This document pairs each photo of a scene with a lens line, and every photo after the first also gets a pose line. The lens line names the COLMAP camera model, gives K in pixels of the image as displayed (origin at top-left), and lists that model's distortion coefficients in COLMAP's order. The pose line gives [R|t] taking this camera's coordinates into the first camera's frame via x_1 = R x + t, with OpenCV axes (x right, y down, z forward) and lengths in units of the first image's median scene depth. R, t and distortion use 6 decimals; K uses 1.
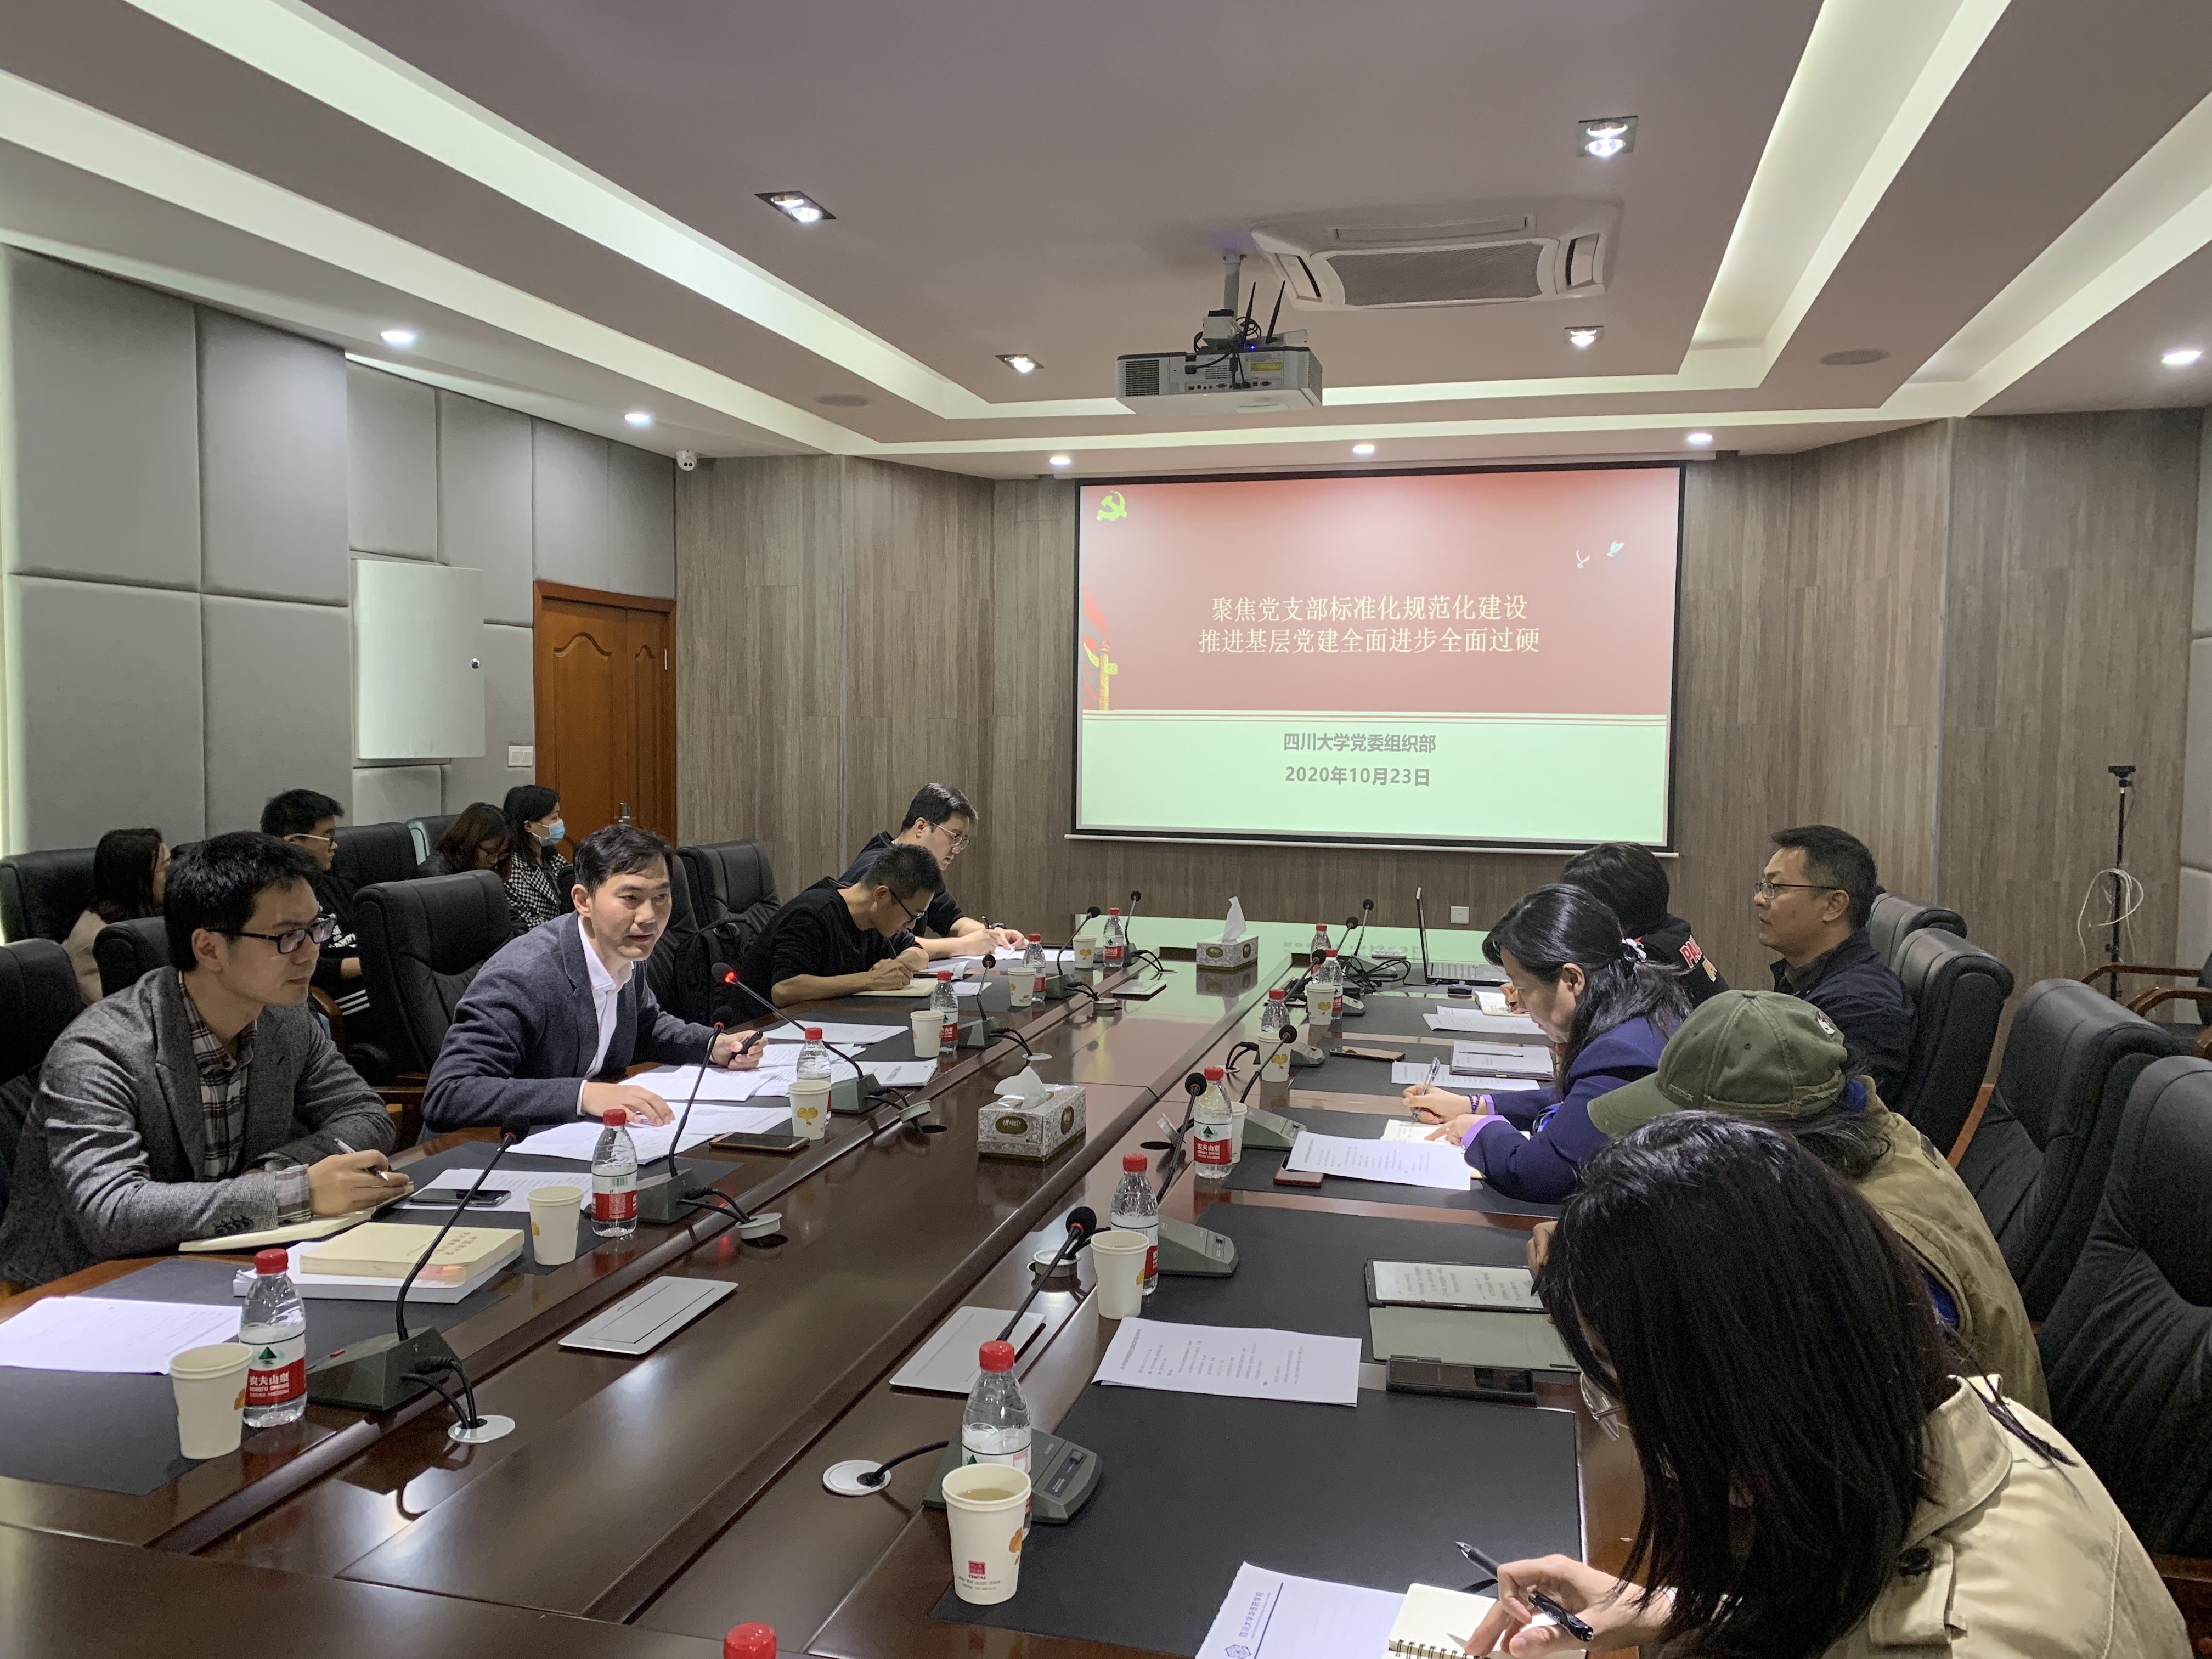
lens RADIAL K [[1698.6, 0, 1089.0], [0, 1698.6, 821.1], [0, 0, 1]] dist [0.089385, -0.120094]
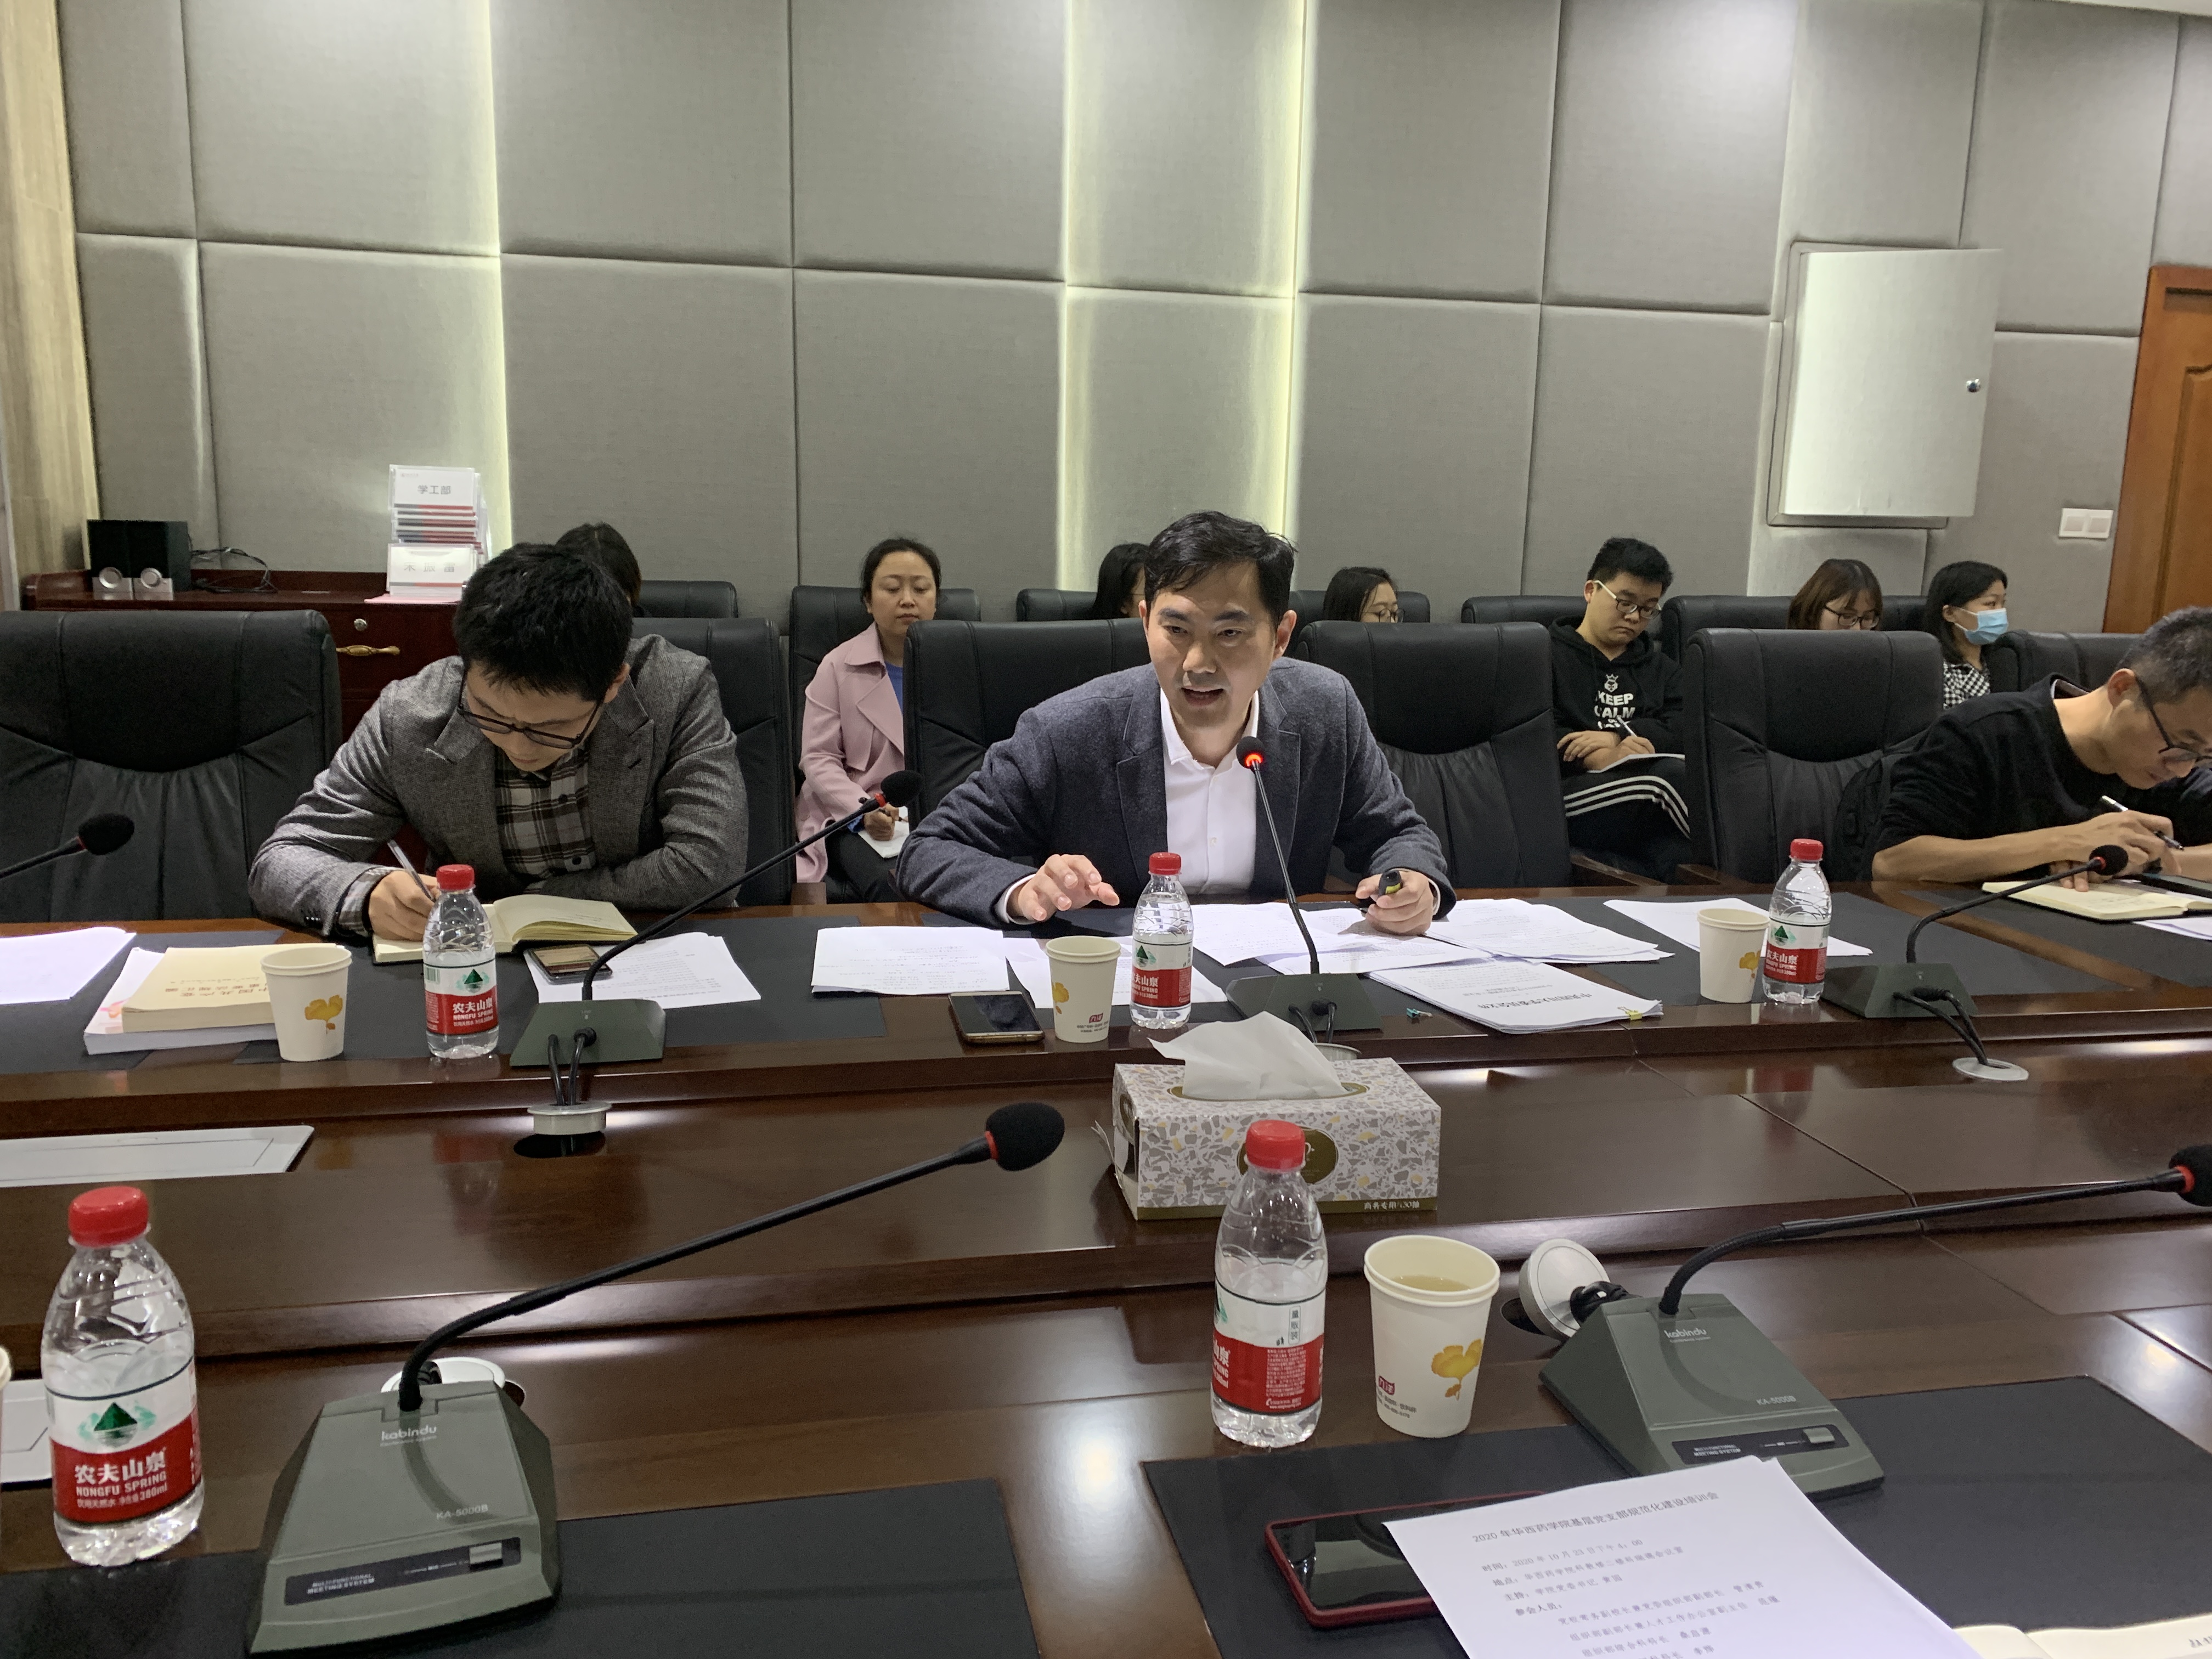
lens RADIAL K [[1974.4, 0, 1106.0], [0, 1974.4, 829.5], [0, 0, 1]] dist [-0.008050, -0.007990]
pose [[0.505193, 0.137018, -0.852060, 0.171089], [-0.061633, 0.990523, 0.122741, 0.011865], [0.860803, -0.009493, 0.508850, 0.249645]]
